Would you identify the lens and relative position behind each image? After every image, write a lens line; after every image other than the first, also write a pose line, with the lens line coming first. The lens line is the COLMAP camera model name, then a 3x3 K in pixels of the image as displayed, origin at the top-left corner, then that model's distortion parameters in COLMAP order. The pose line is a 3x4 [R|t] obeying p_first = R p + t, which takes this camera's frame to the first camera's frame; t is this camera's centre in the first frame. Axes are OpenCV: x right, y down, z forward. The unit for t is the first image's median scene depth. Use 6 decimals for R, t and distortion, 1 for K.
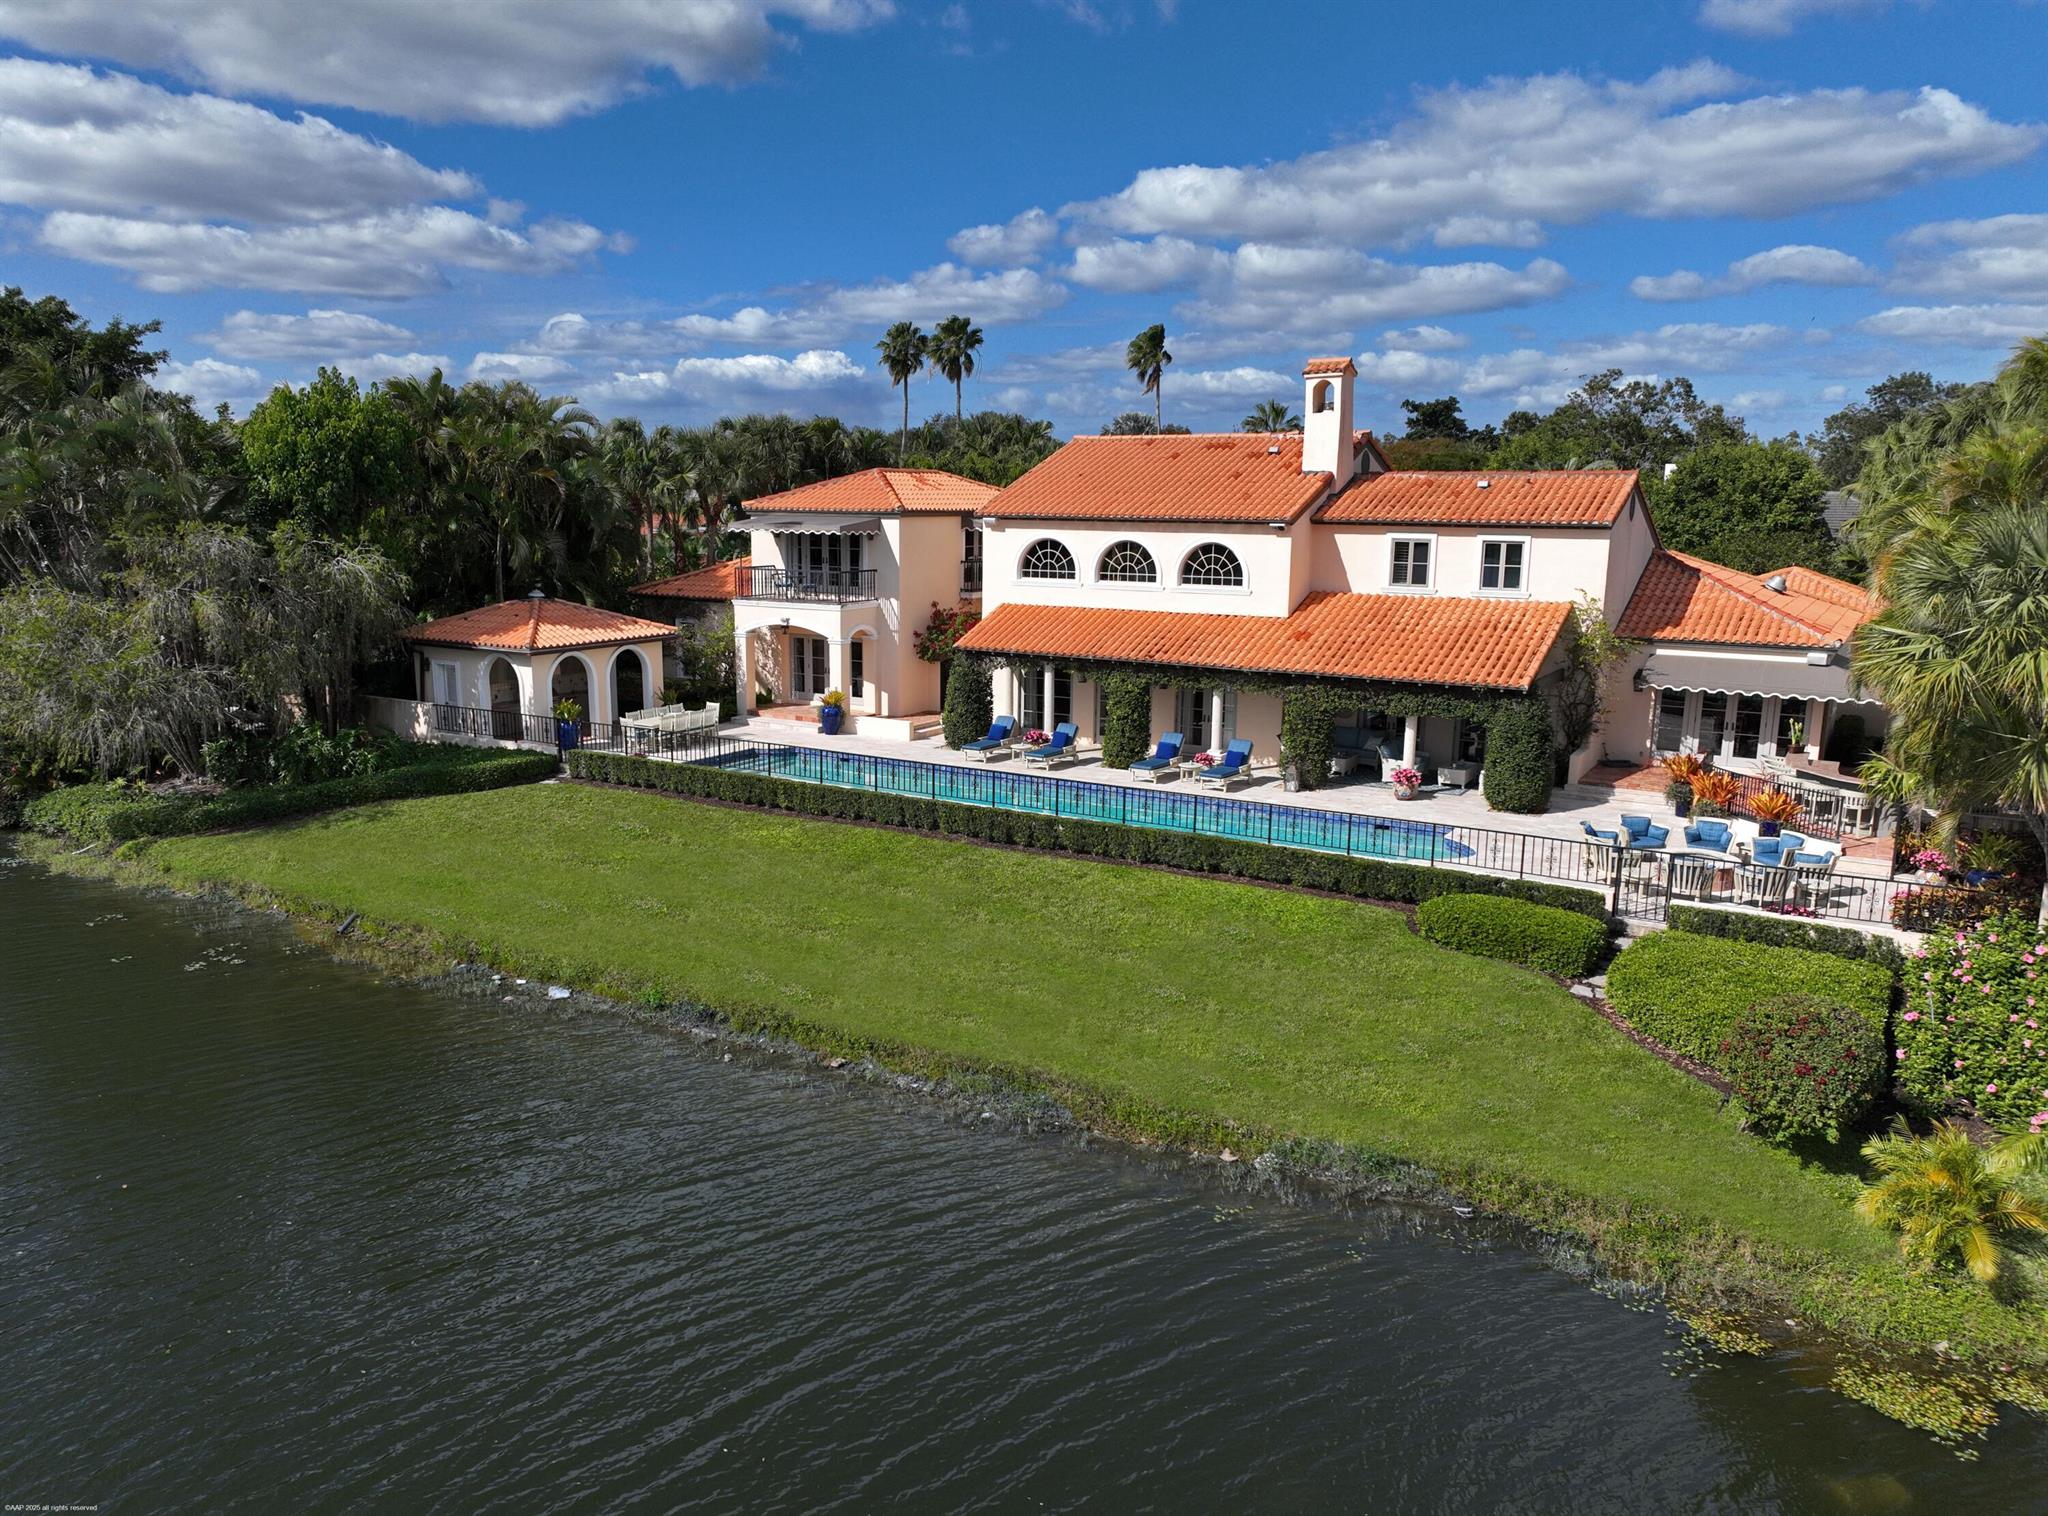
lens RADIAL K [[1499.6, 0, 986.7], [0, 1499.6, 796.3], [0, 0, 1]] dist [-0.002687, 0.007818]
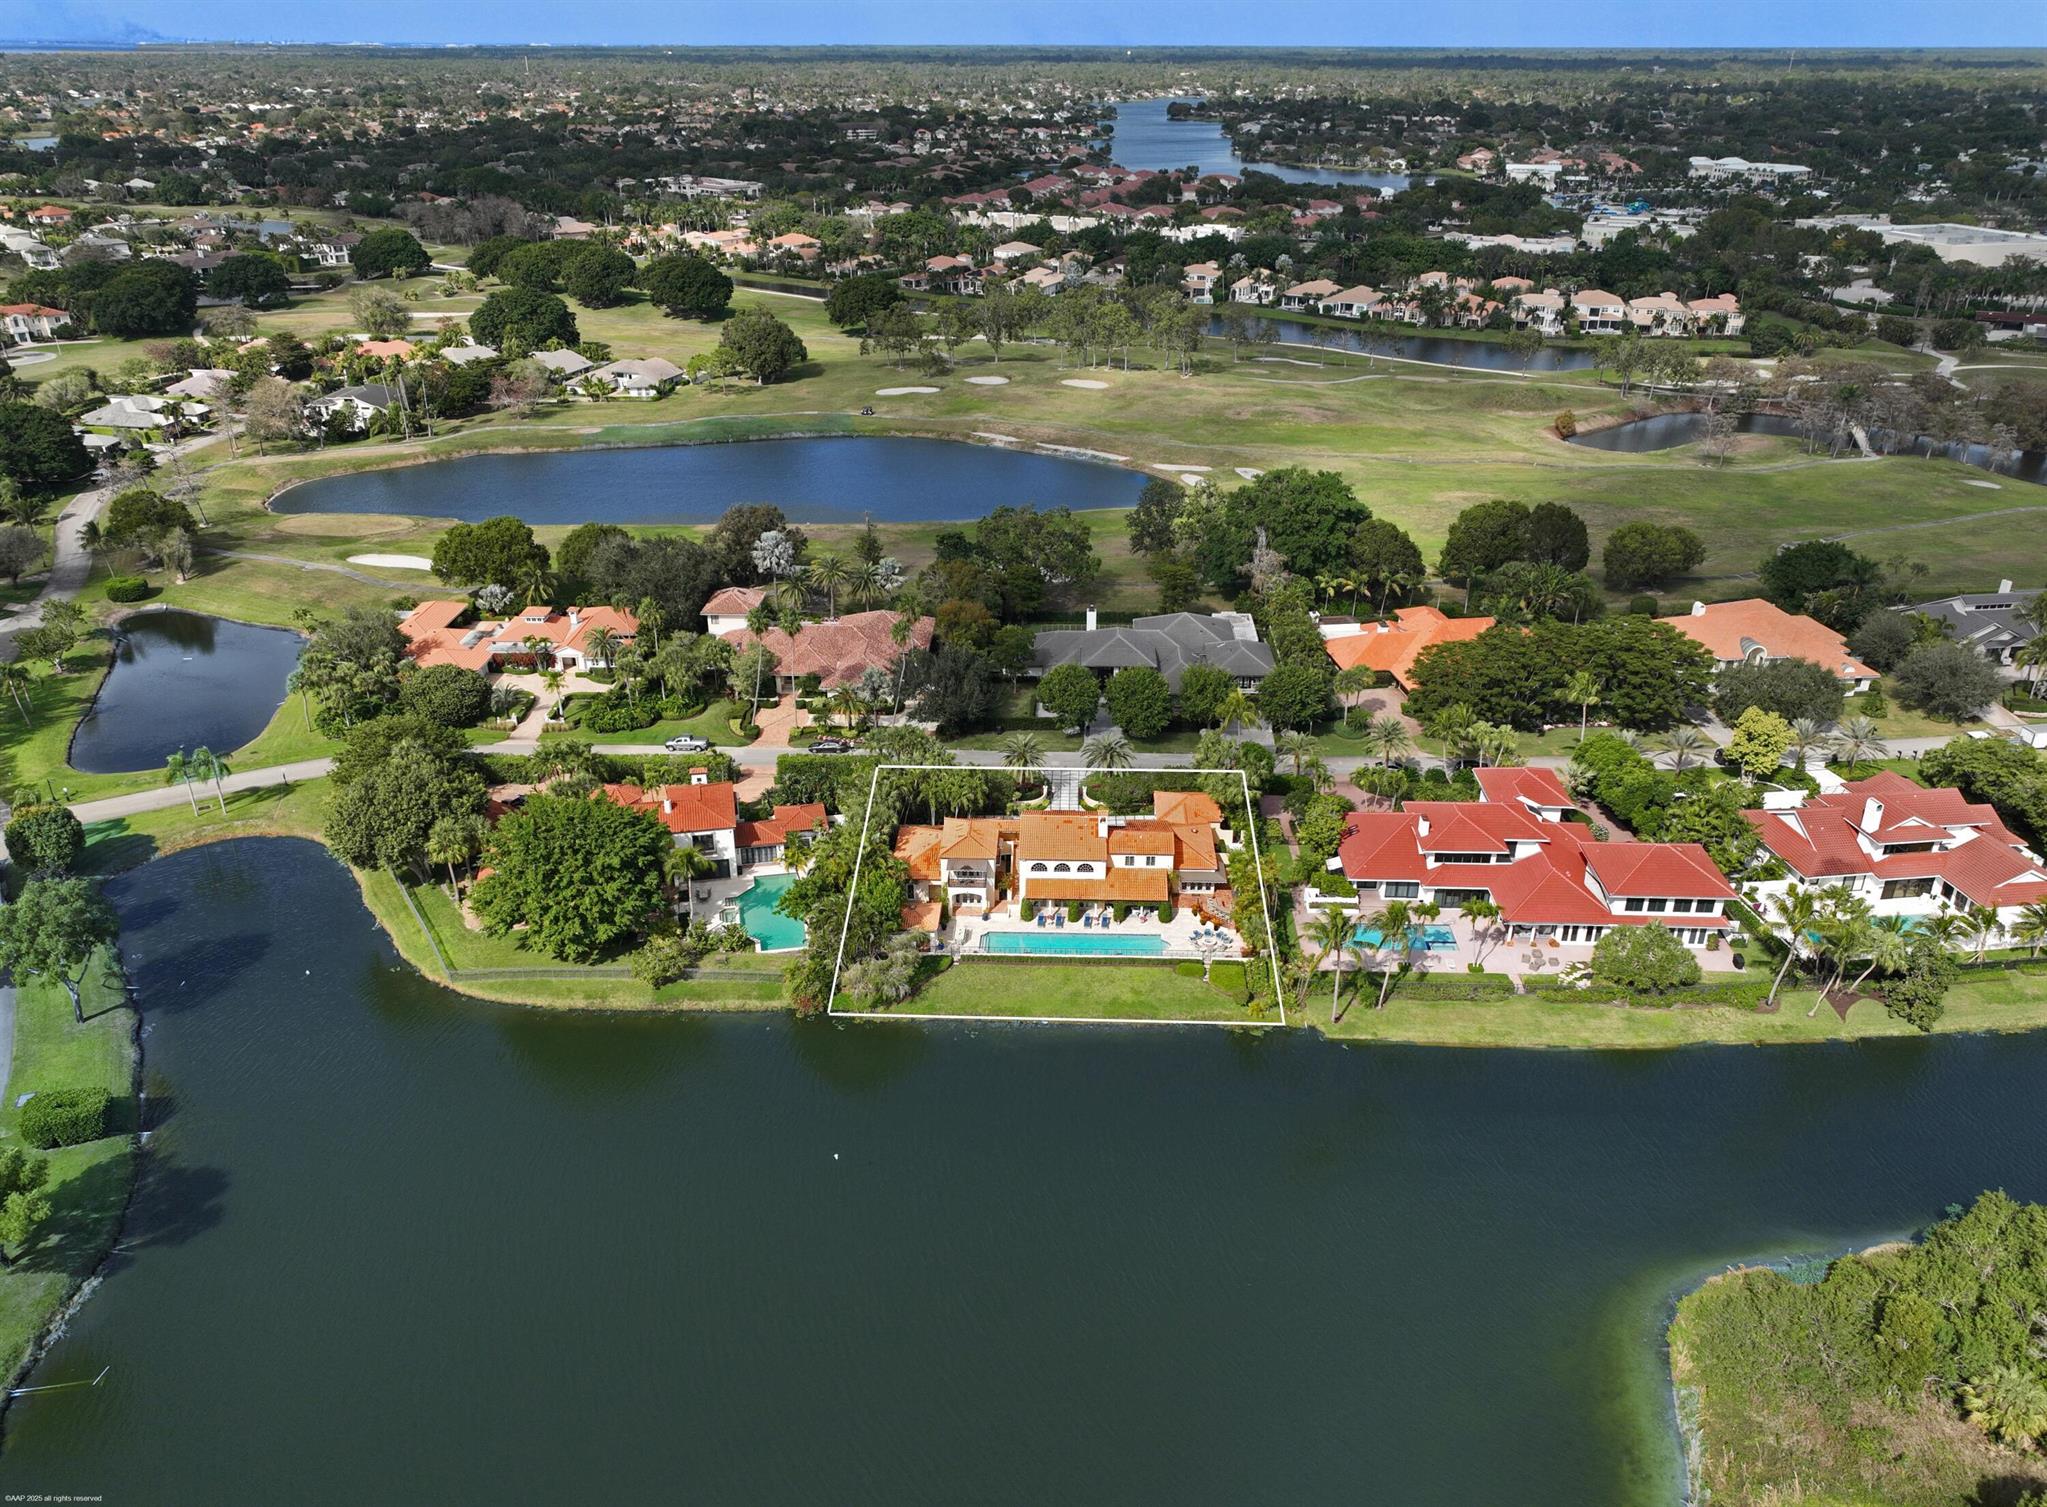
lens RADIAL K [[1671.3, 0, 1023.5], [0, 1671.3, 753.5], [0, 0, 1]] dist [0.003316, 0.005382]
pose [[0.861943, -0.217938, 0.457774, -2.234370], [0.107049, 0.960772, 0.255845, -1.816725], [-0.495575, -0.171520, 0.851461, -3.047343]]
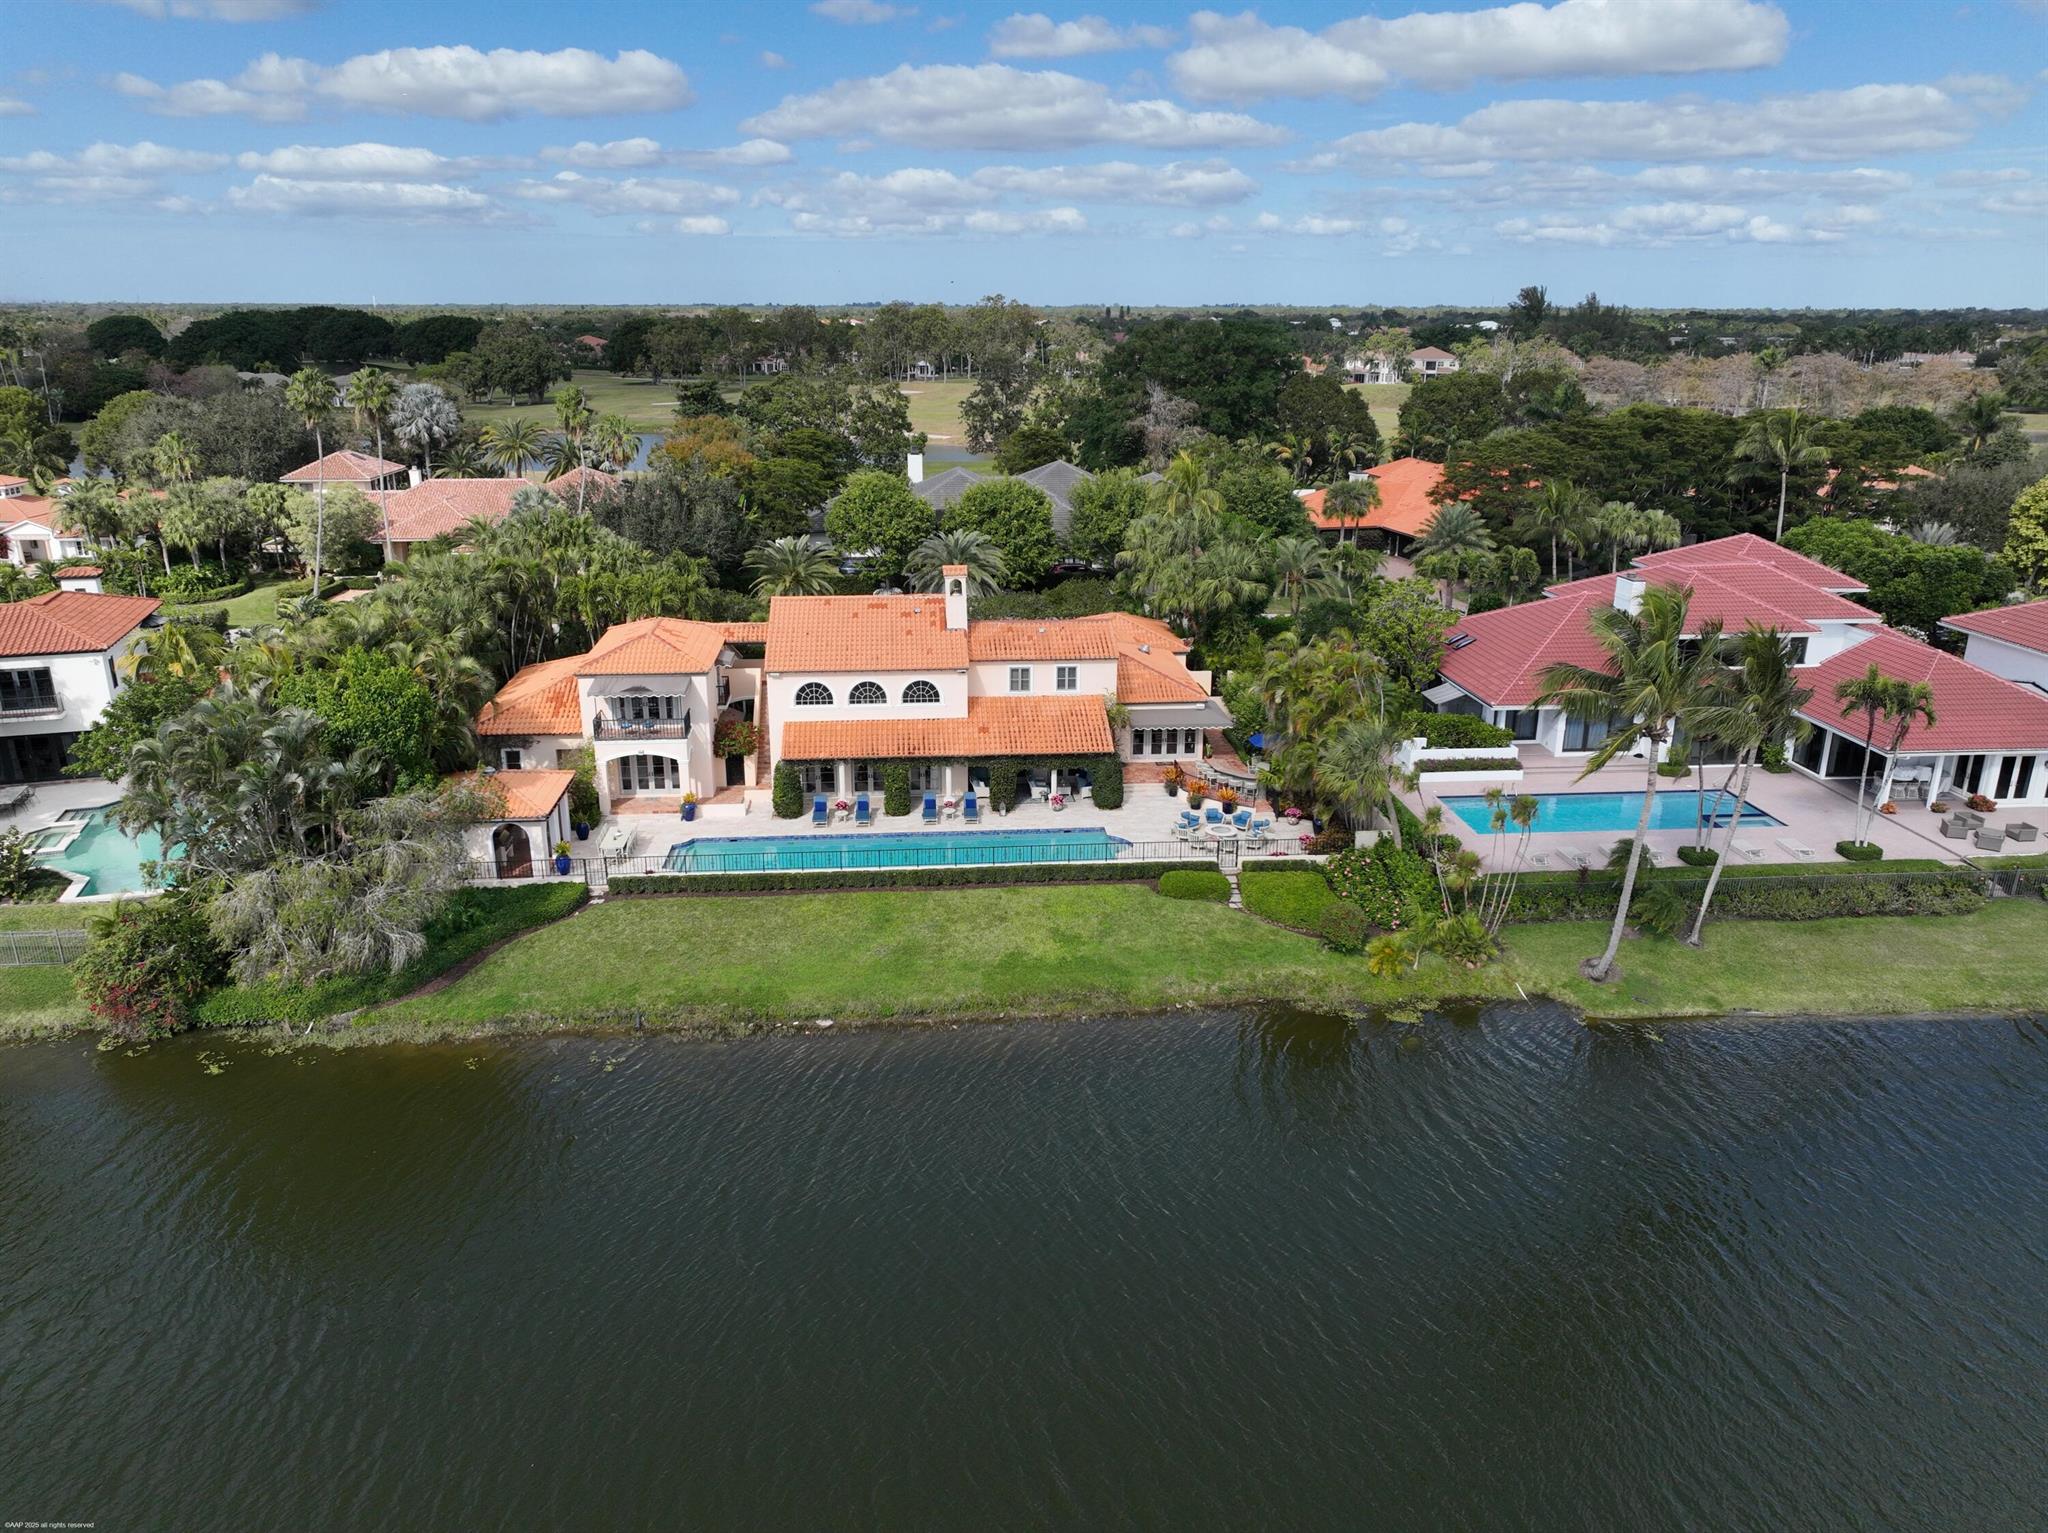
lens RADIAL K [[1450.0, 0, 1024.0], [0, 1450.0, 766.5], [0, 0, 1]] dist [-0.002007, 0.006533]
pose [[0.795159, -0.189089, 0.576166, -0.843341], [0.122610, 0.980650, 0.152622, -0.348921], [-0.593876, -0.050715, 0.802956, -0.511423]]
